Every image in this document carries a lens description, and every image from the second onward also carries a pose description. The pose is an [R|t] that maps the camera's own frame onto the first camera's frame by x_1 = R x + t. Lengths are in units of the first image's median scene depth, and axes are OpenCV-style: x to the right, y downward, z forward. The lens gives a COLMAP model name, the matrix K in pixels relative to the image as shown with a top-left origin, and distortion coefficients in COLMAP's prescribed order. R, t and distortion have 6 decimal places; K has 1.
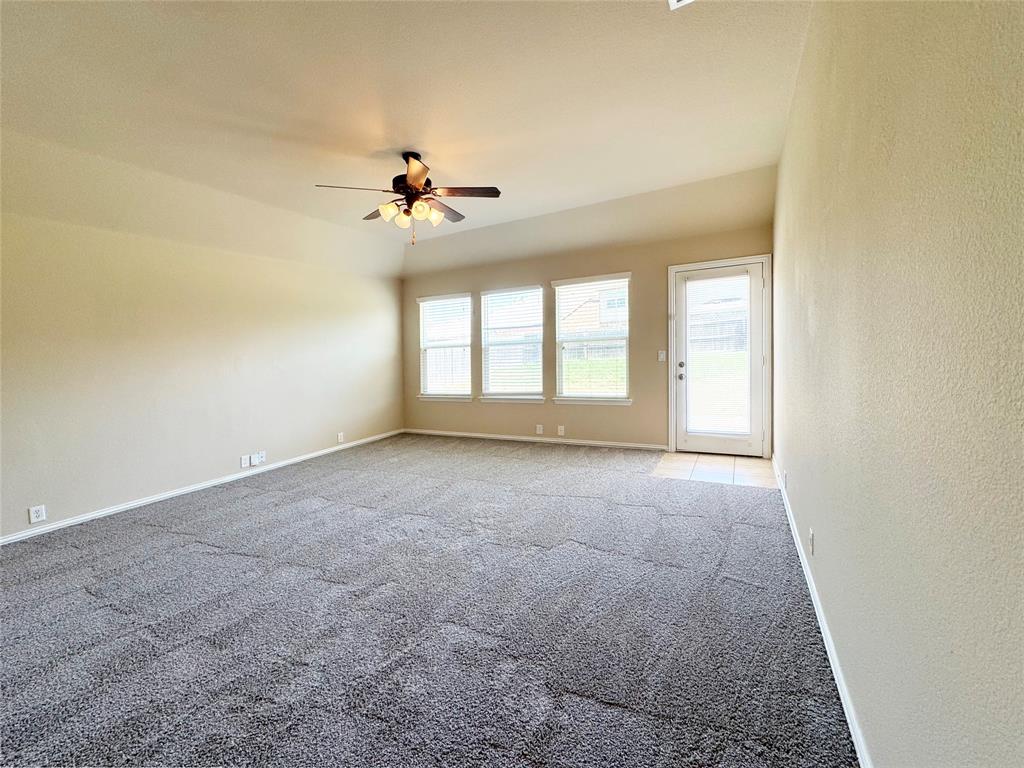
lens RADIAL K [[373.5, 0, 510.6], [0, 373.5, 379.3], [0, 0, 1]] dist [0.024190, 0.000060]
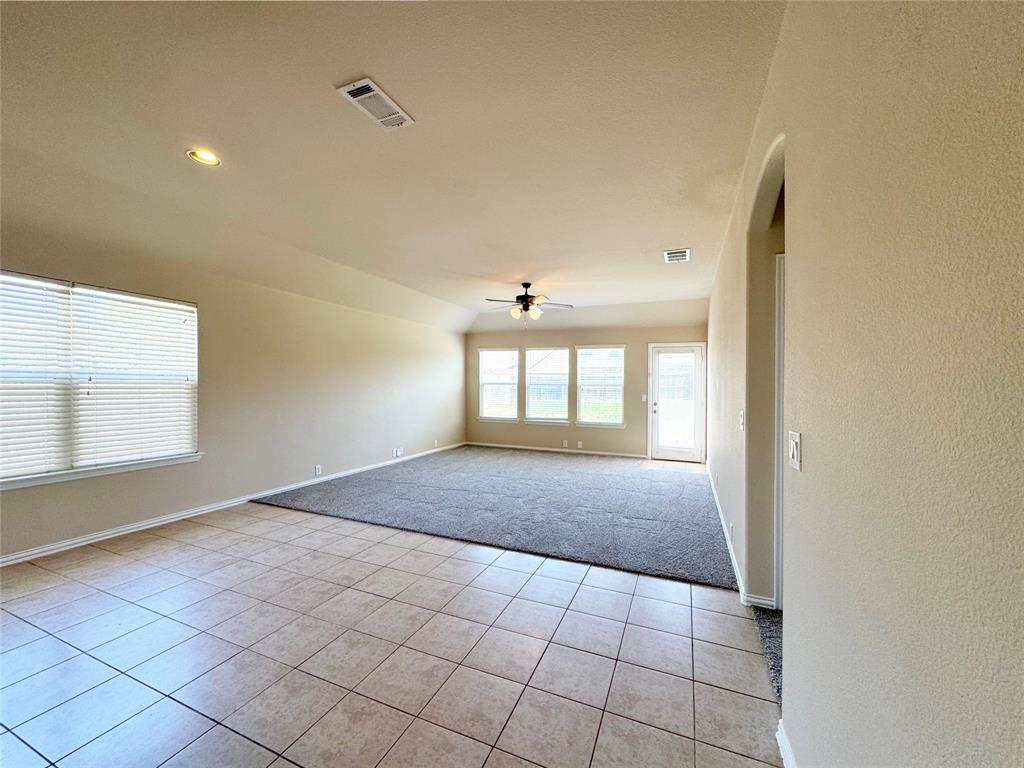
lens RADIAL K [[418.6, 0, 512.0], [0, 418.6, 384.0], [0, 0, 1]] dist [0.000823, 0.000146]
pose [[0.986744, 0.054093, 0.153002, -0.413552], [-0.042221, 0.995916, -0.079807, 0.042366], [-0.156695, 0.072289, 0.984998, -0.648218]]
